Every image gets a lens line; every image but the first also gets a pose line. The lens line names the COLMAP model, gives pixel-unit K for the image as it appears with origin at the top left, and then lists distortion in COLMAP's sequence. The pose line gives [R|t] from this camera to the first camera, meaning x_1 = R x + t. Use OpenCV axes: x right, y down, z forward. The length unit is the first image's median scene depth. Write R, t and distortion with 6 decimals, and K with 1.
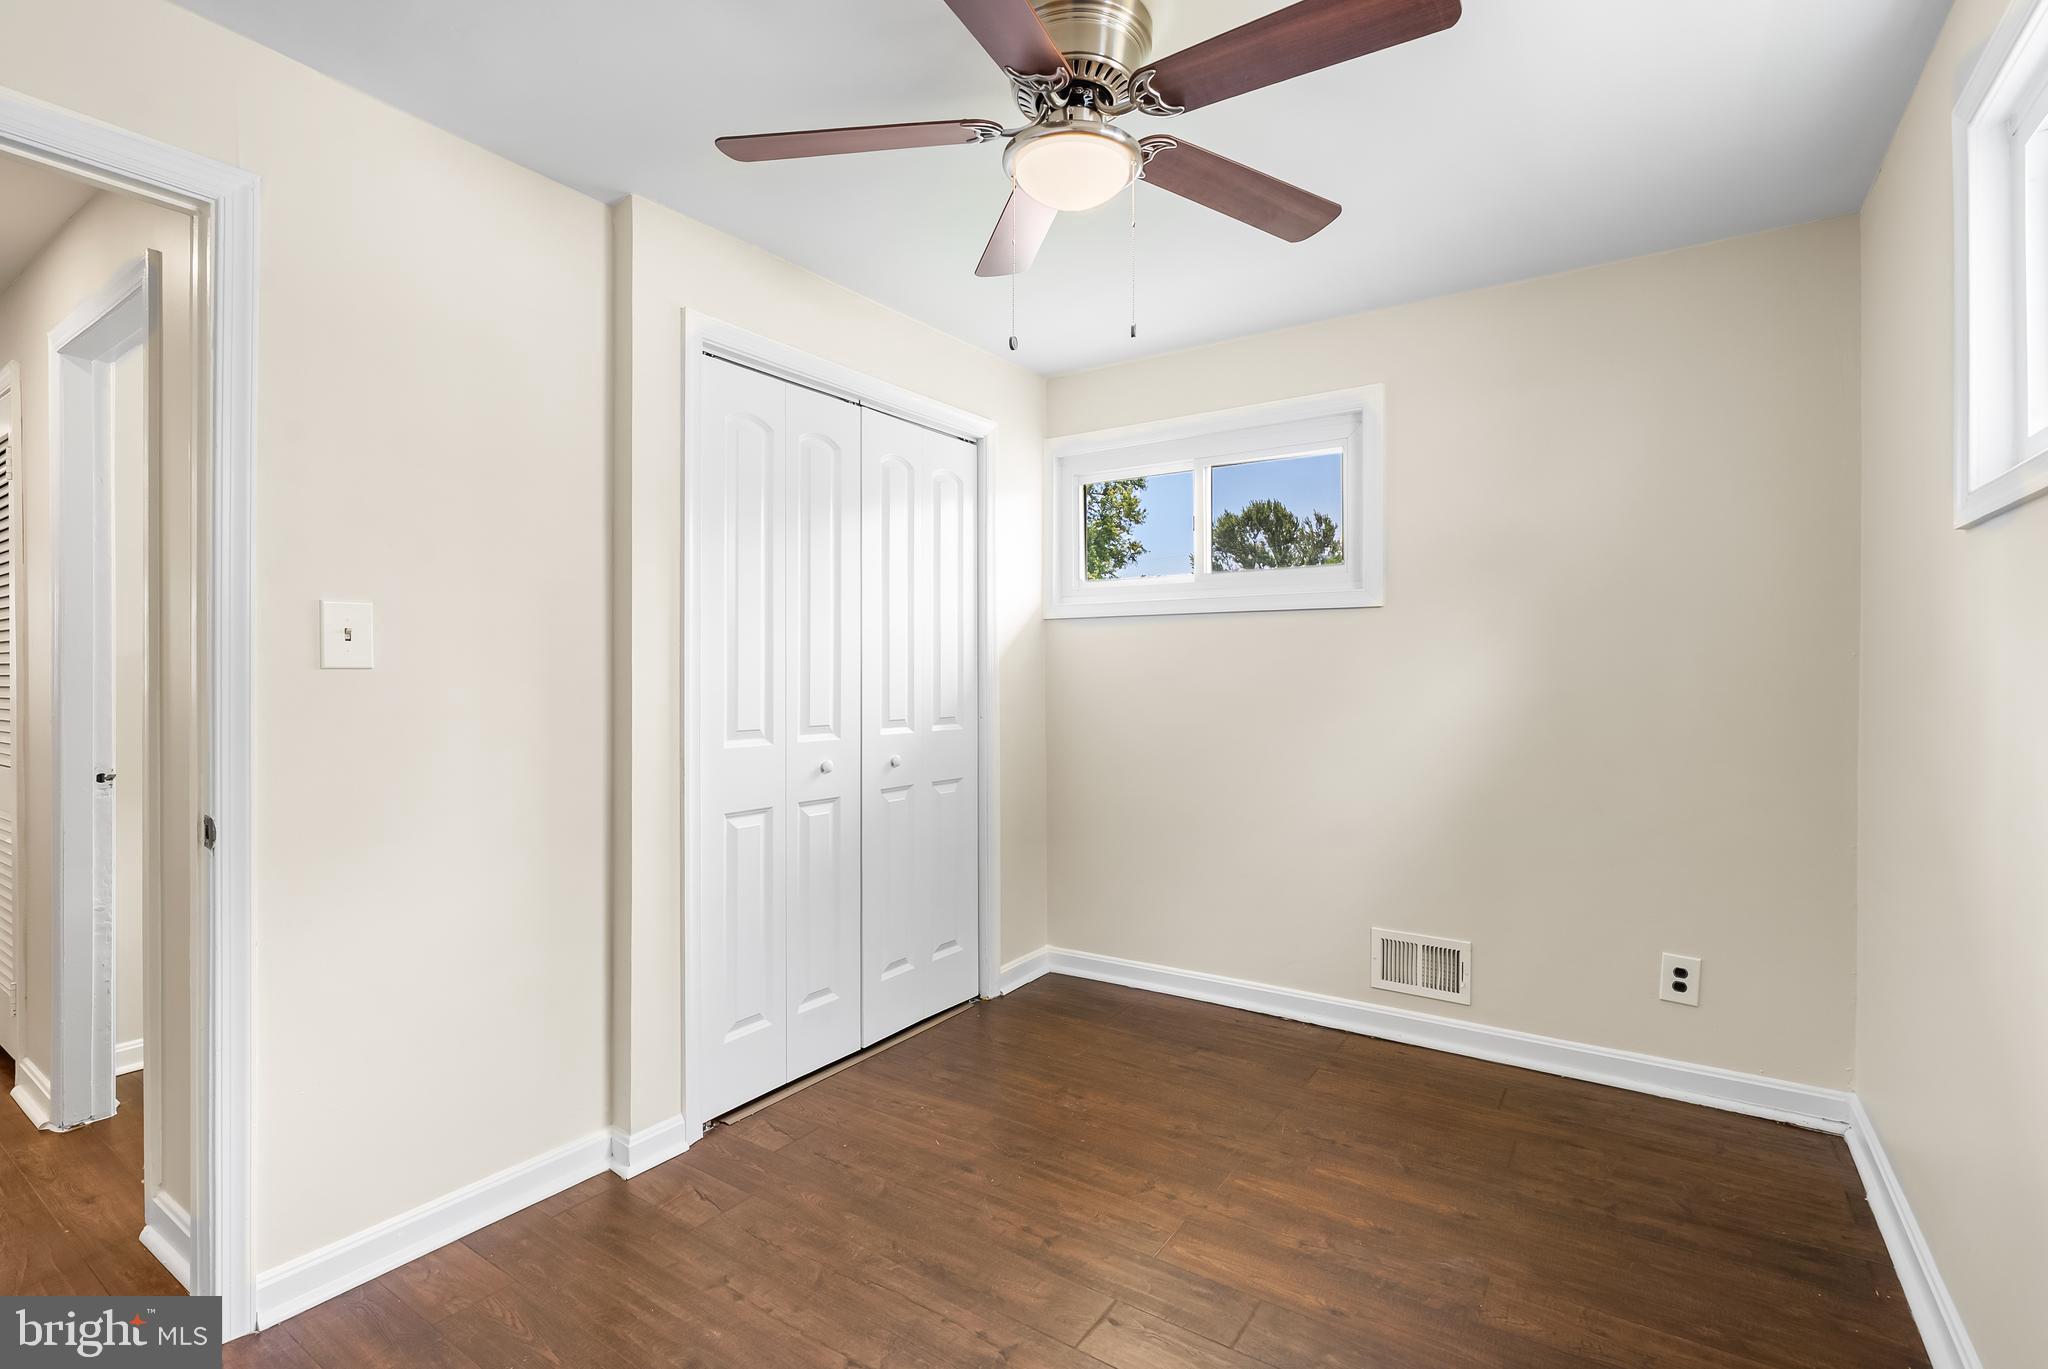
lens RADIAL K [[939.0, 0, 1005.1], [0, 939.0, 676.7], [0, 0, 1]] dist [-0.006488, 0.004041]
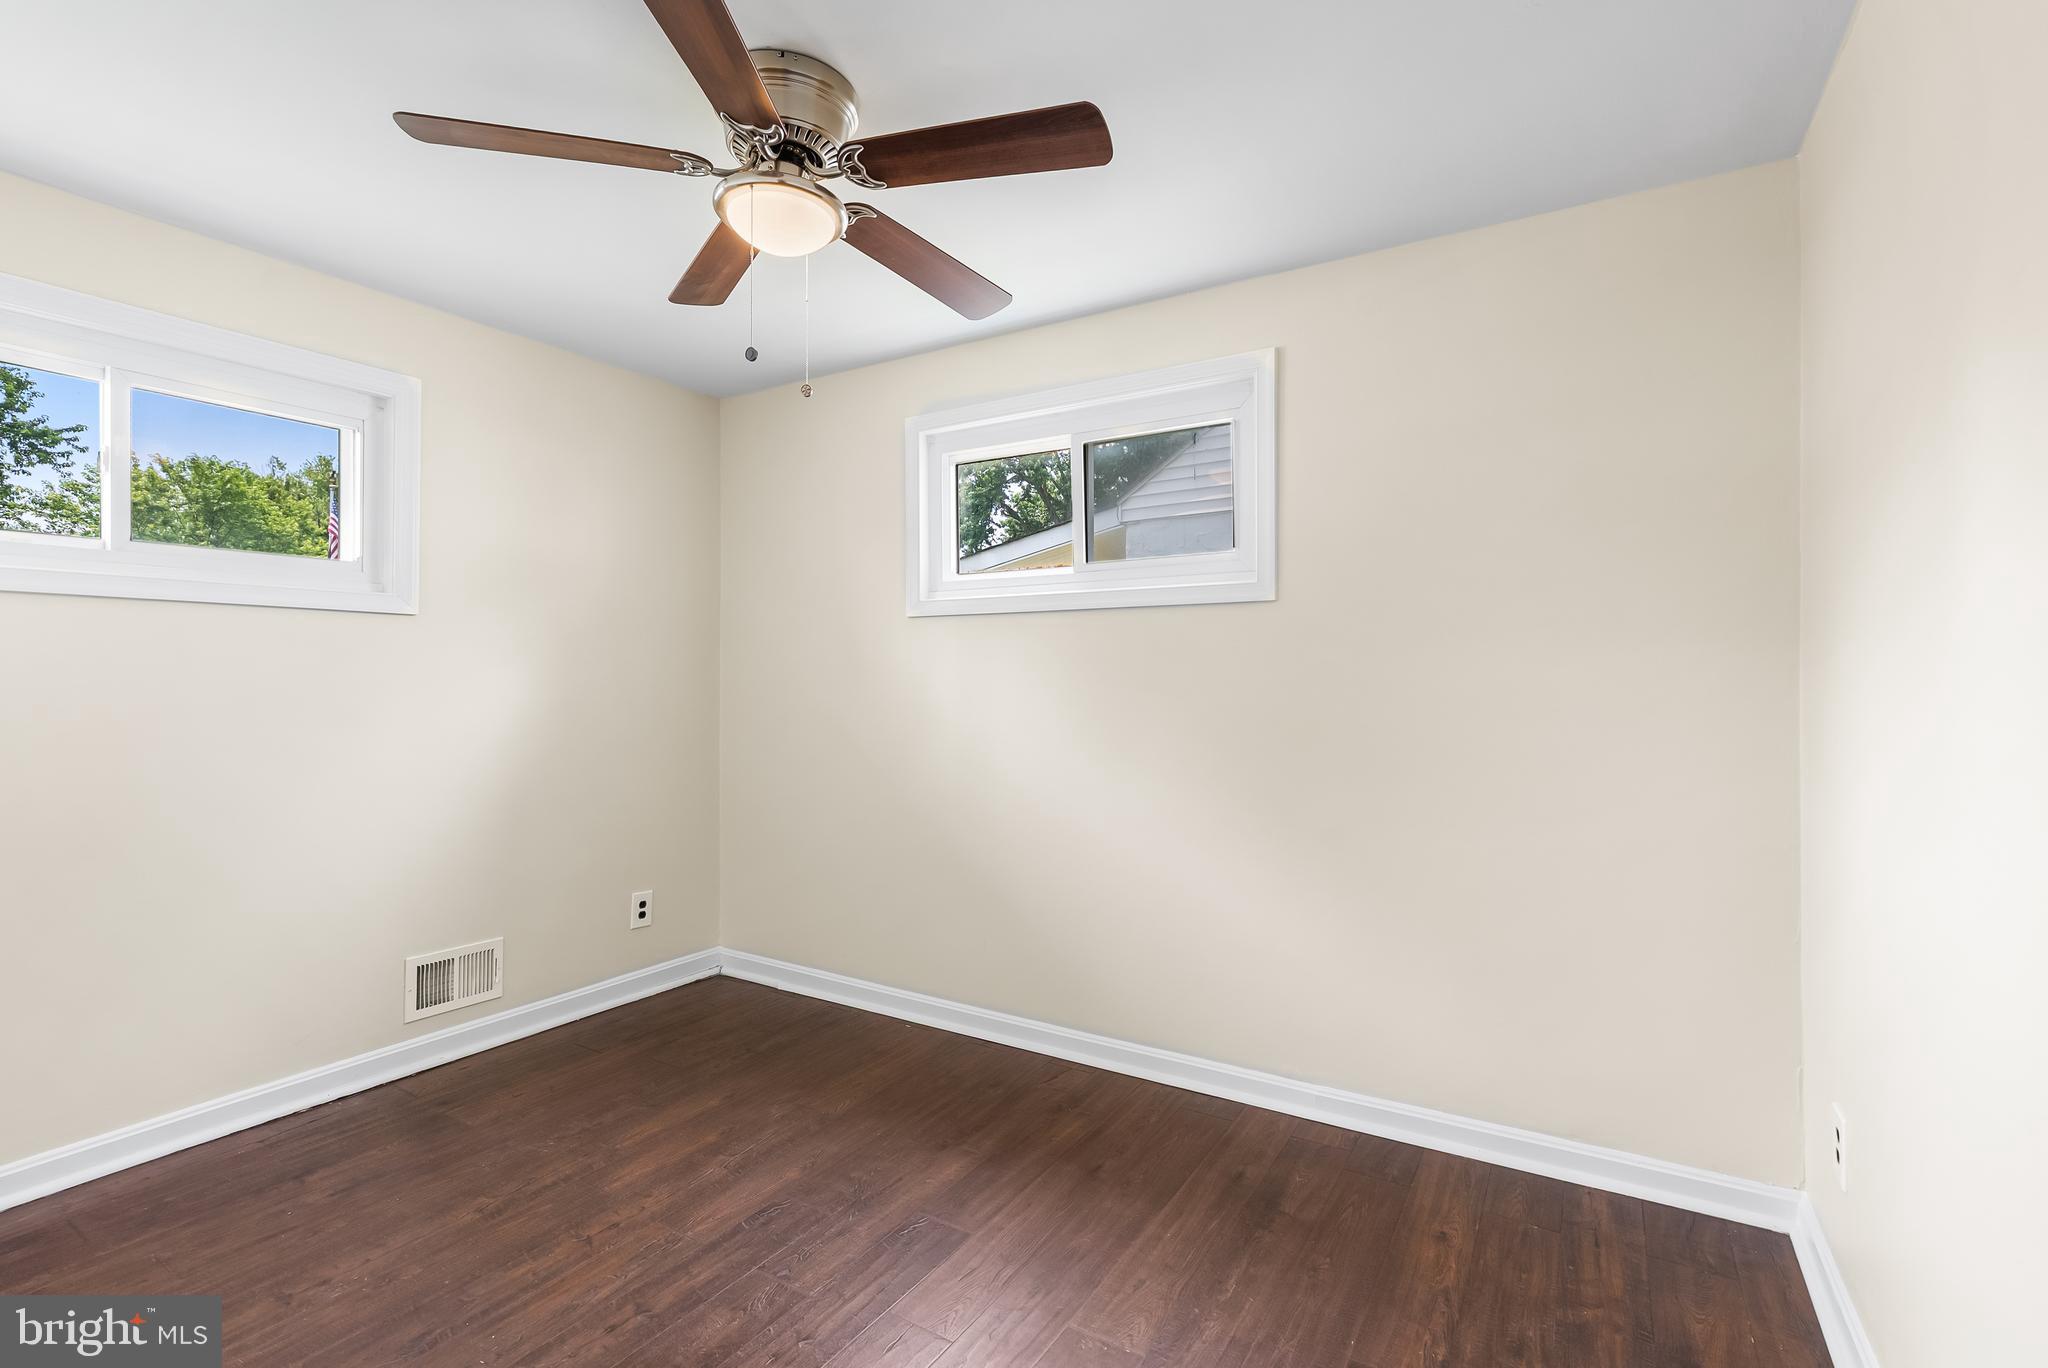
lens RADIAL K [[939.0, 0, 1026.6], [0, 939.0, 682.1], [0, 0, 1]] dist [-0.006488, 0.004041]
pose [[-0.052207, -0.000698, 0.998636, -0.669535], [0.003235, 0.999994, 0.000868, -0.007003], [-0.998631, 0.003276, -0.052205, 0.510326]]
